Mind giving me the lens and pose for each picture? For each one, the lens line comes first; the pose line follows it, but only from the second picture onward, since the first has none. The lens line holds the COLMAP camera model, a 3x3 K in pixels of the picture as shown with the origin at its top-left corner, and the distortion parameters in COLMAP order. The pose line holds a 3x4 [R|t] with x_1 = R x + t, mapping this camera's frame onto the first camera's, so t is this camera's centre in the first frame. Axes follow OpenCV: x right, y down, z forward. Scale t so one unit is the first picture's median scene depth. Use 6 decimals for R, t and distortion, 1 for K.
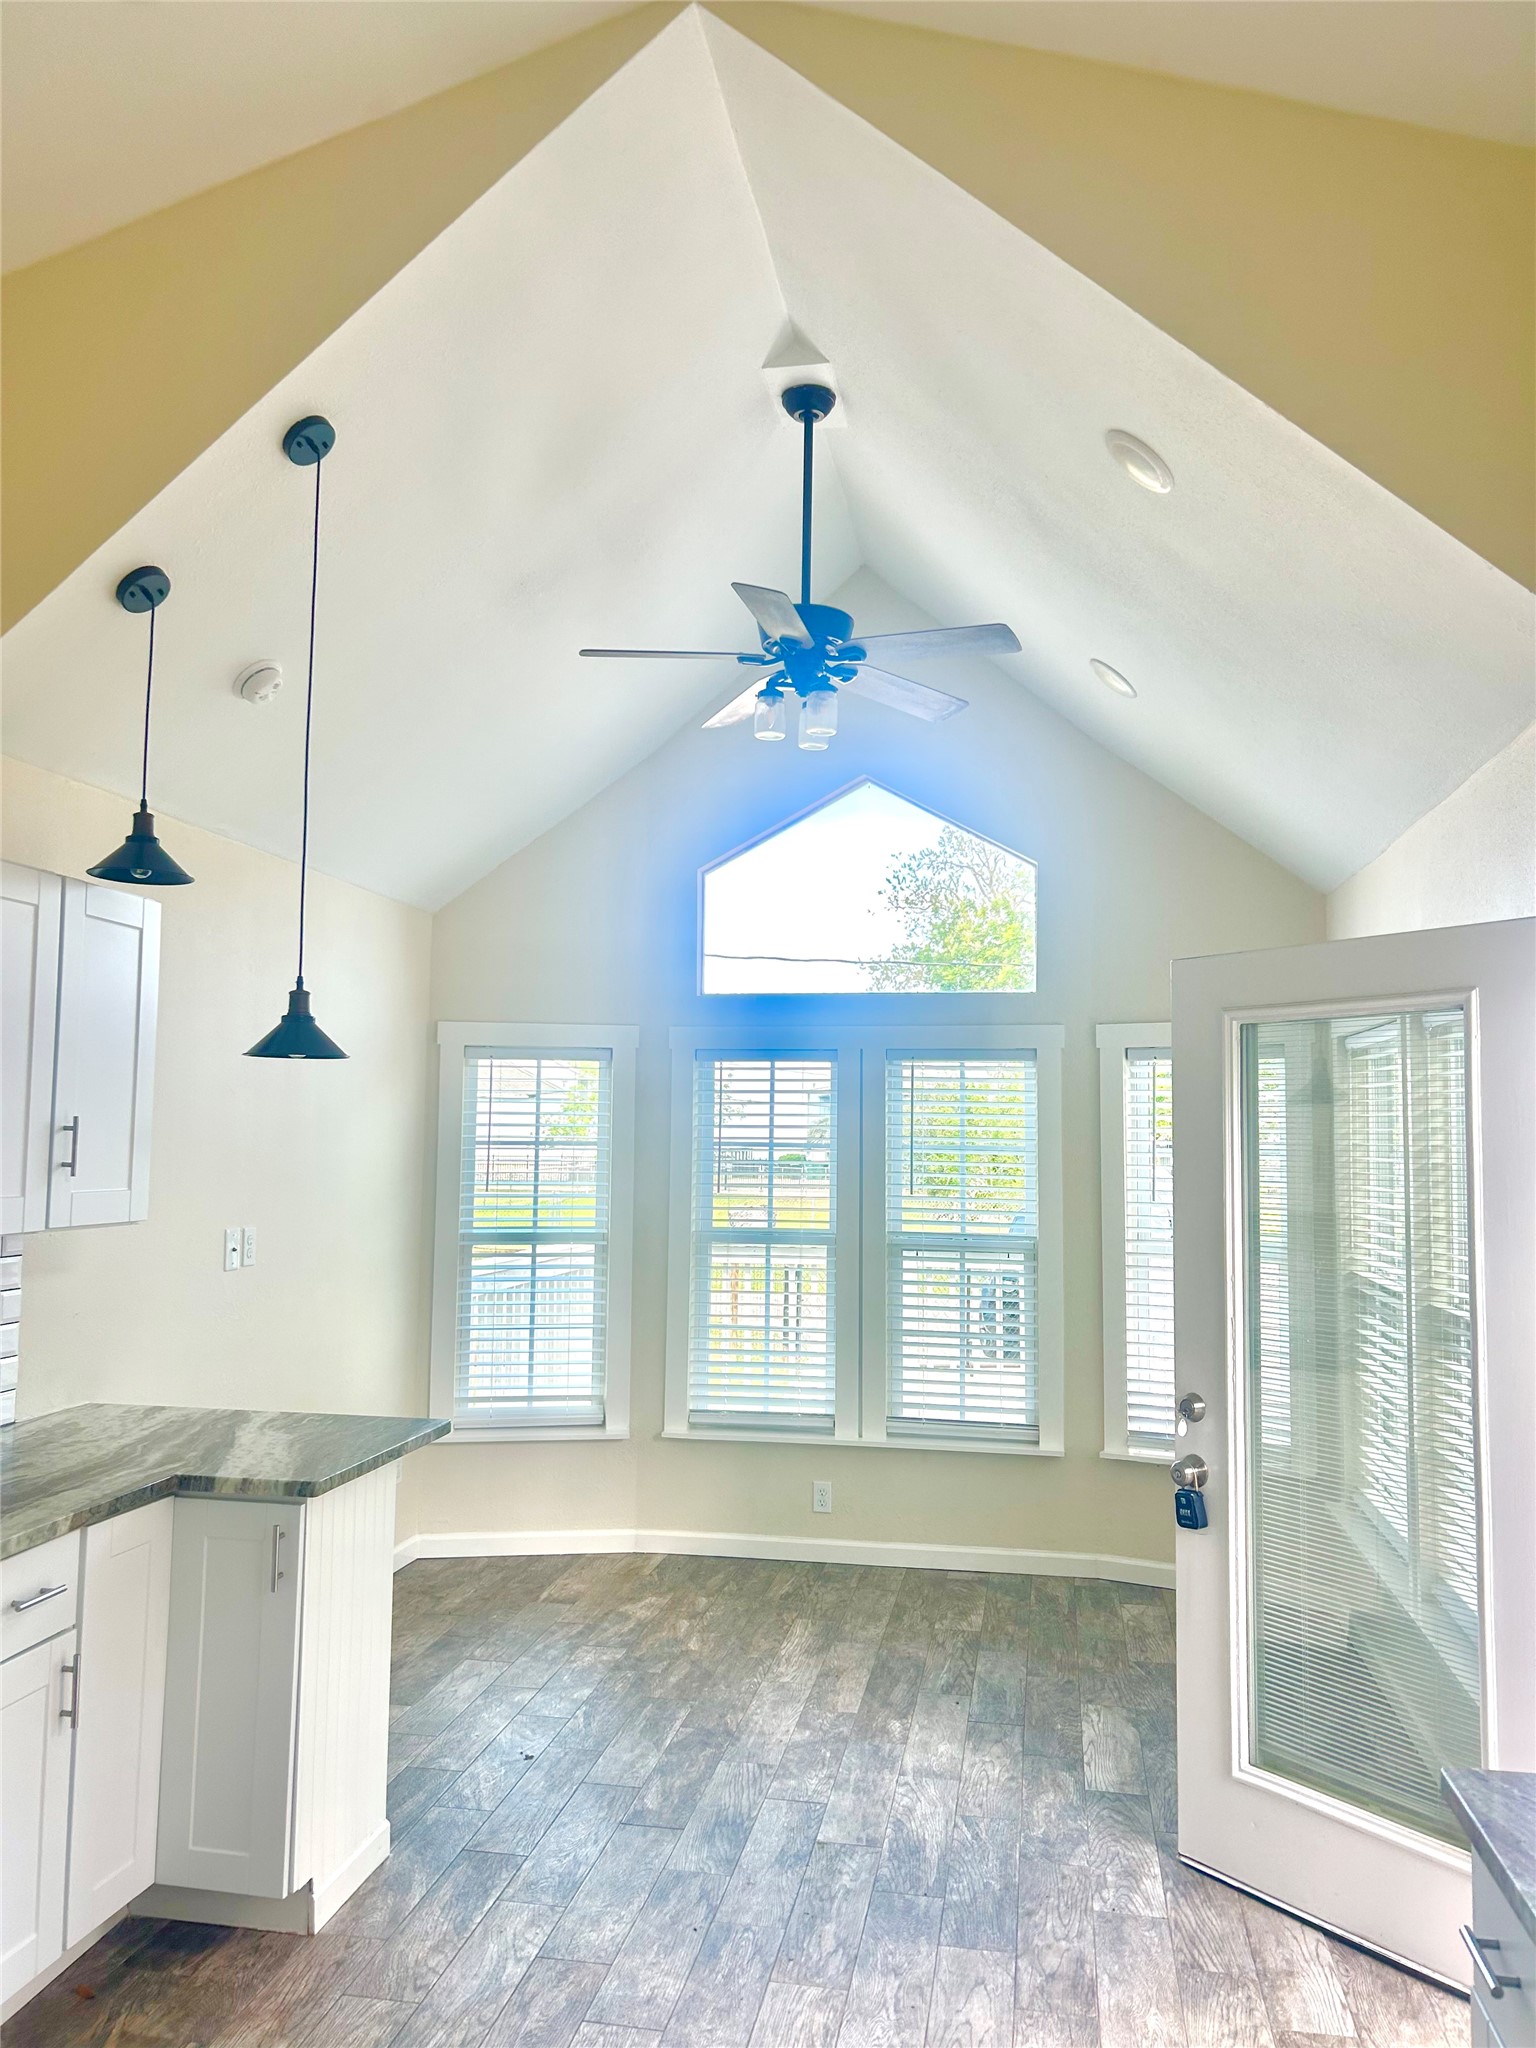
lens RADIAL K [[1539.5, 0, 772.5], [0, 1539.5, 1018.1], [0, 0, 1]] dist [0.005669, 0.000626]
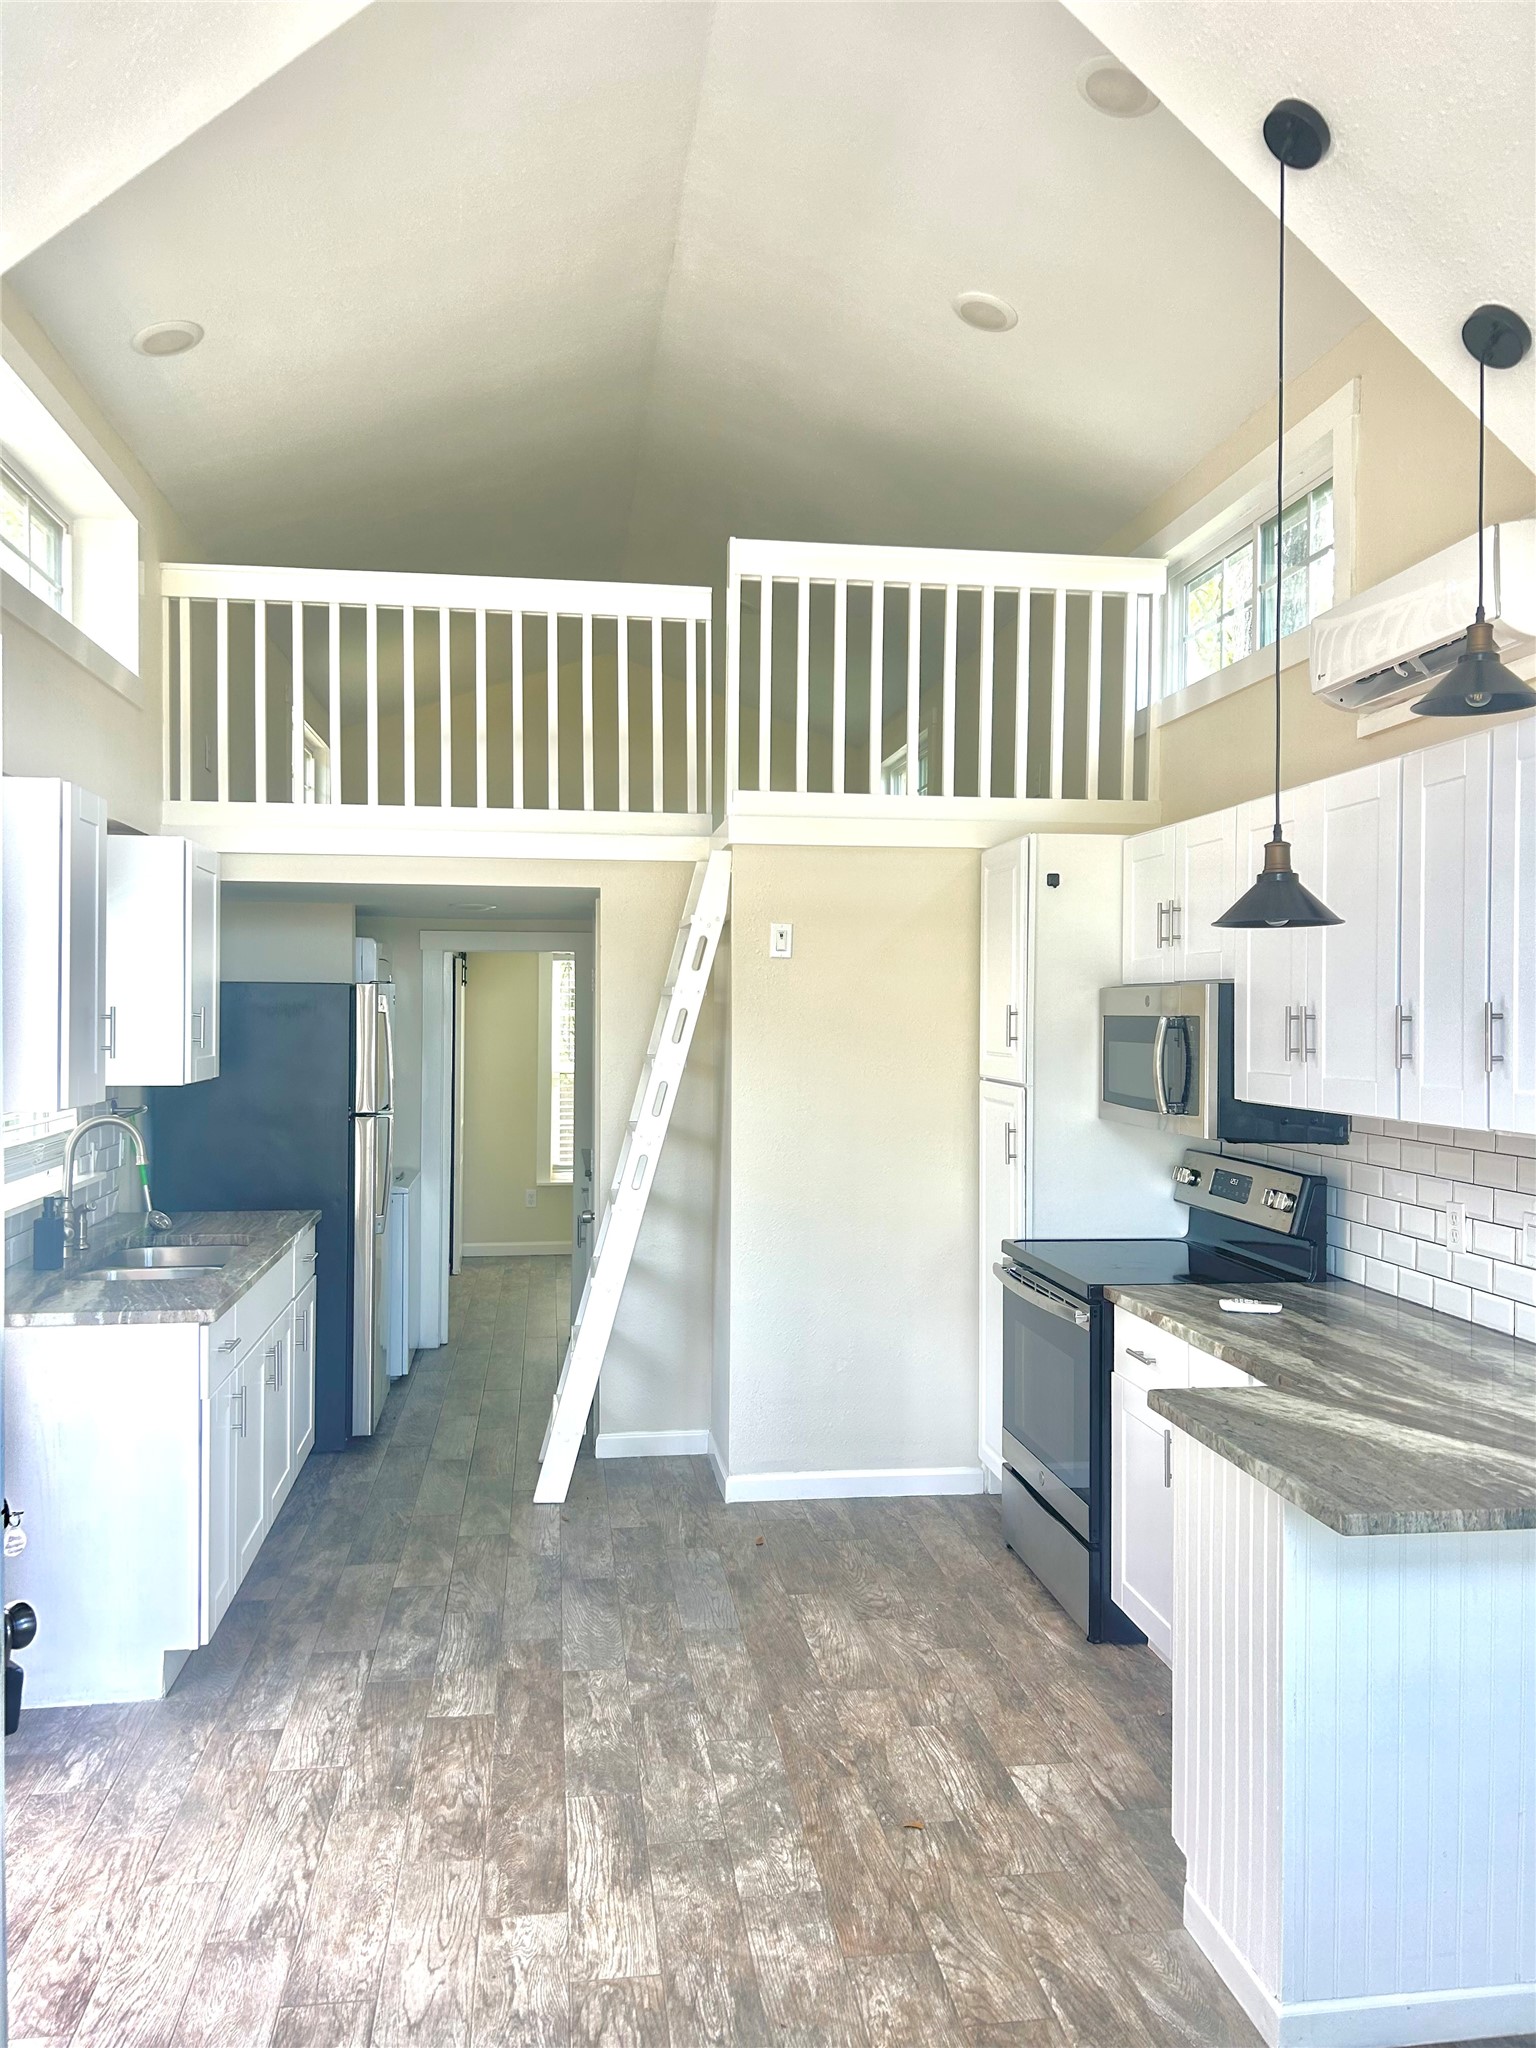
lens RADIAL K [[1539.5, 0, 776.3], [0, 1539.5, 1024.5], [0, 0, 1]] dist [0.005669, 0.000626]
pose [[-0.948414, -0.015834, -0.316638, 0.223149], [0.008301, 0.997169, -0.074730, 0.153628], [0.316925, -0.073504, -0.945598, 1.900187]]
